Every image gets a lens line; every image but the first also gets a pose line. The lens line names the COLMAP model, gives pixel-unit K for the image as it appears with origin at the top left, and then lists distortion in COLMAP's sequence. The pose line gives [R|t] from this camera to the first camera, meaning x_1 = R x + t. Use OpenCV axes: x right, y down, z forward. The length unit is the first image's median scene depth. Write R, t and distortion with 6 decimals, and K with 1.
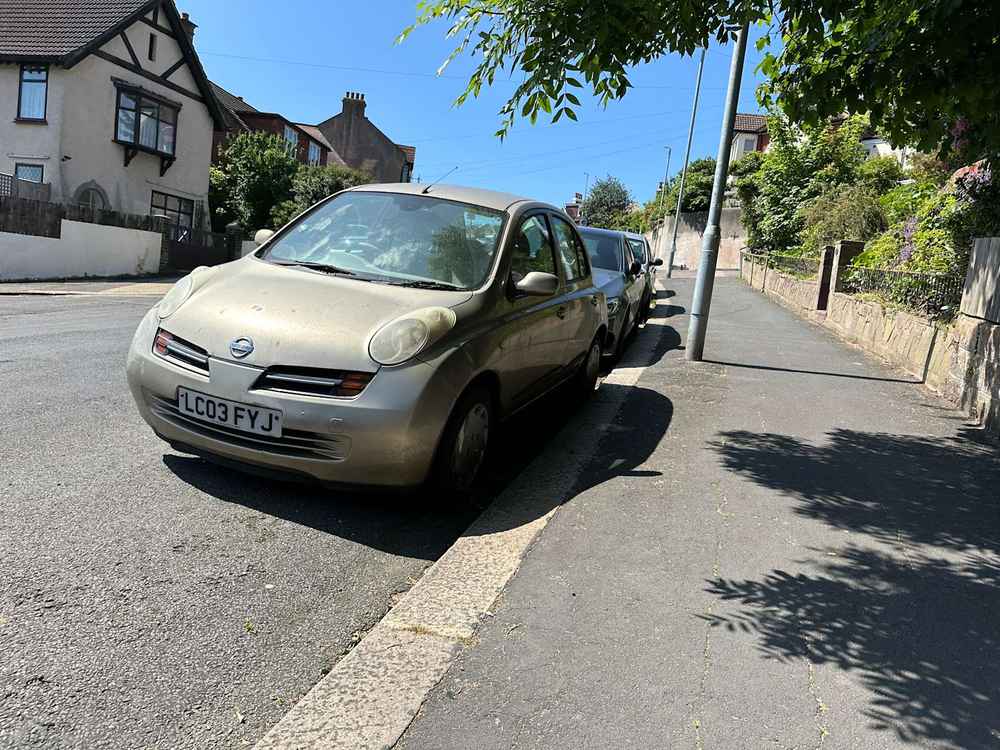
lens RADIAL K [[704.9, 0, 504.7], [0, 704.9, 364.4], [0, 0, 1]] dist [0.049443, -0.068610]
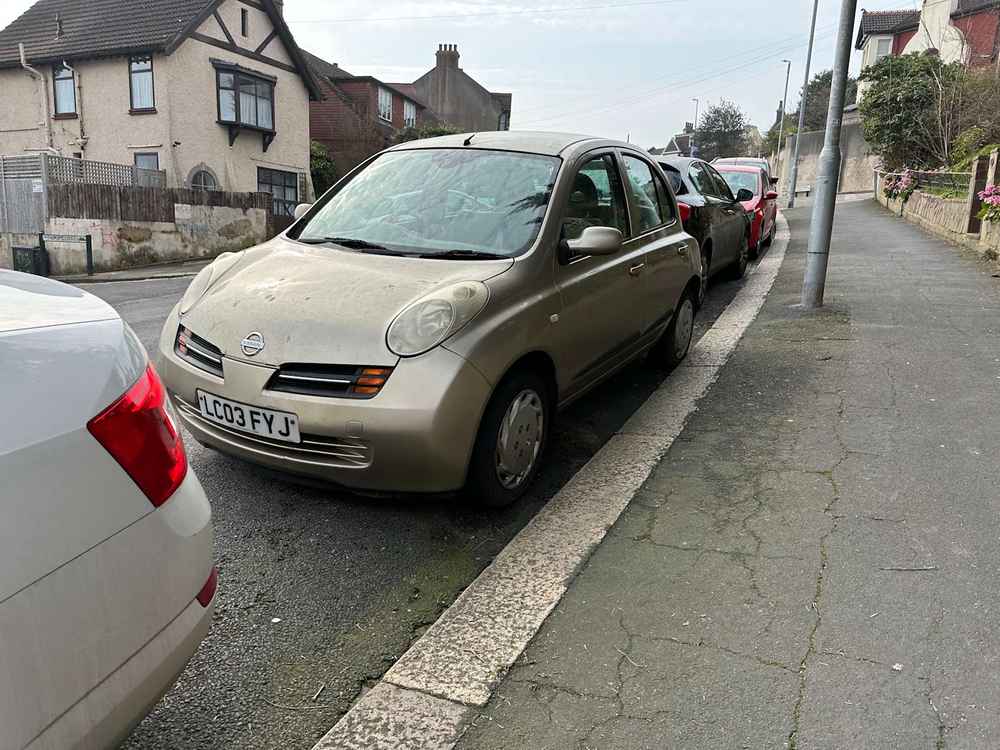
lens RADIAL K [[683.4, 0, 500.0], [0, 683.4, 375.0], [0, 0, 1]] dist [0.050910, -0.067054]
pose [[0.981529, -0.044043, -0.186176, 0.070840], [0.061495, 0.994129, 0.089030, -0.031546], [0.181162, -0.098835, 0.978474, 0.144422]]
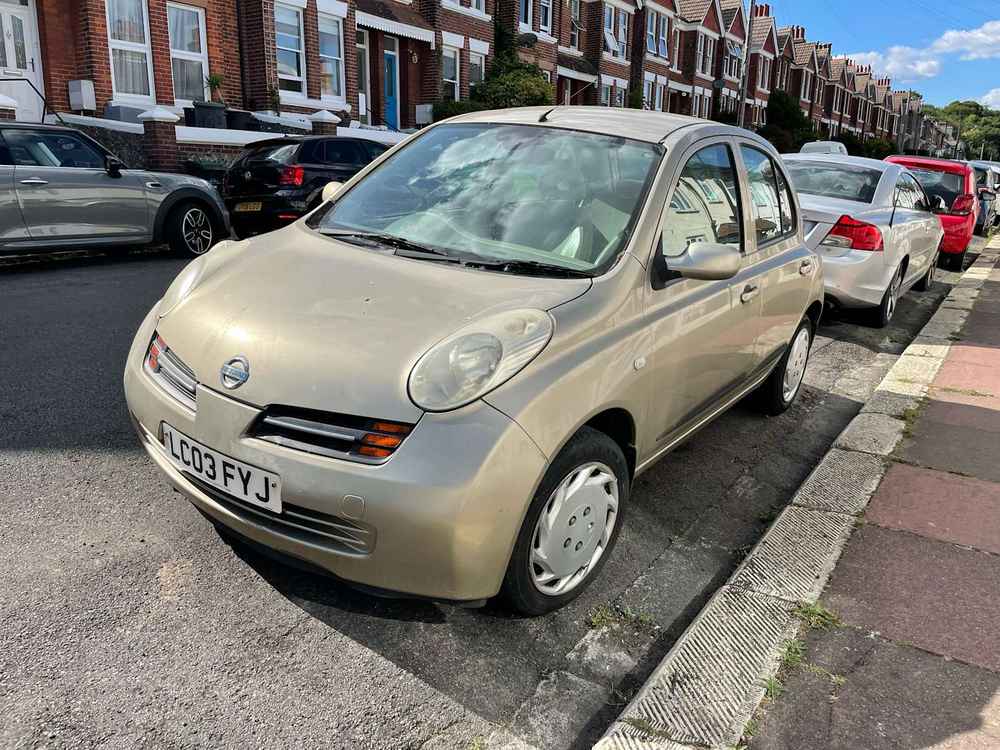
lens RADIAL K [[711.7, 0, 498.5], [0, 711.7, 351.4], [0, 0, 1]] dist [0.062586, 0.000817]
pose [[0.962695, 0.034740, -0.268349, 0.039049], [-0.013320, 0.996606, 0.081233, -0.074687], [0.270260, -0.074628, 0.959891, 0.299479]]
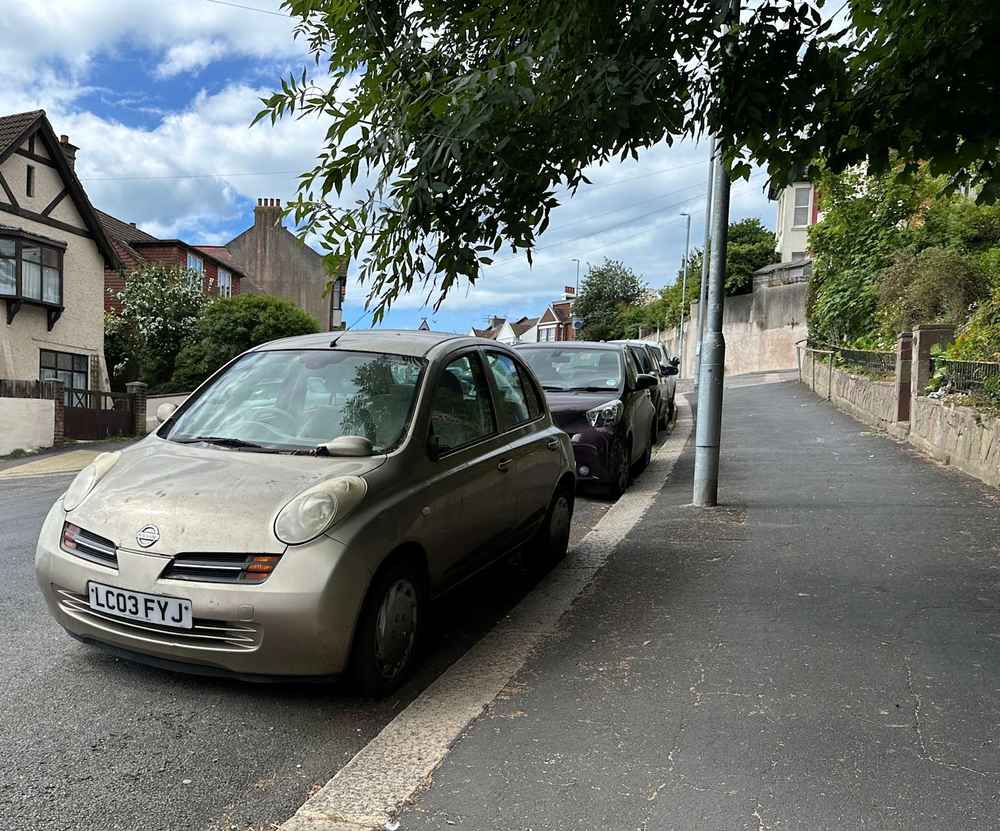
lens RADIAL K [[963.7, 0, 336.0], [0, 963.7, 460.4], [0, 0, 1]] dist [0.092929, -0.012302]
pose [[0.982817, -0.083837, -0.164444, 0.077410], [0.072490, 0.994632, -0.073840, -0.007967], [0.169751, 0.060651, 0.983619, -0.189223]]
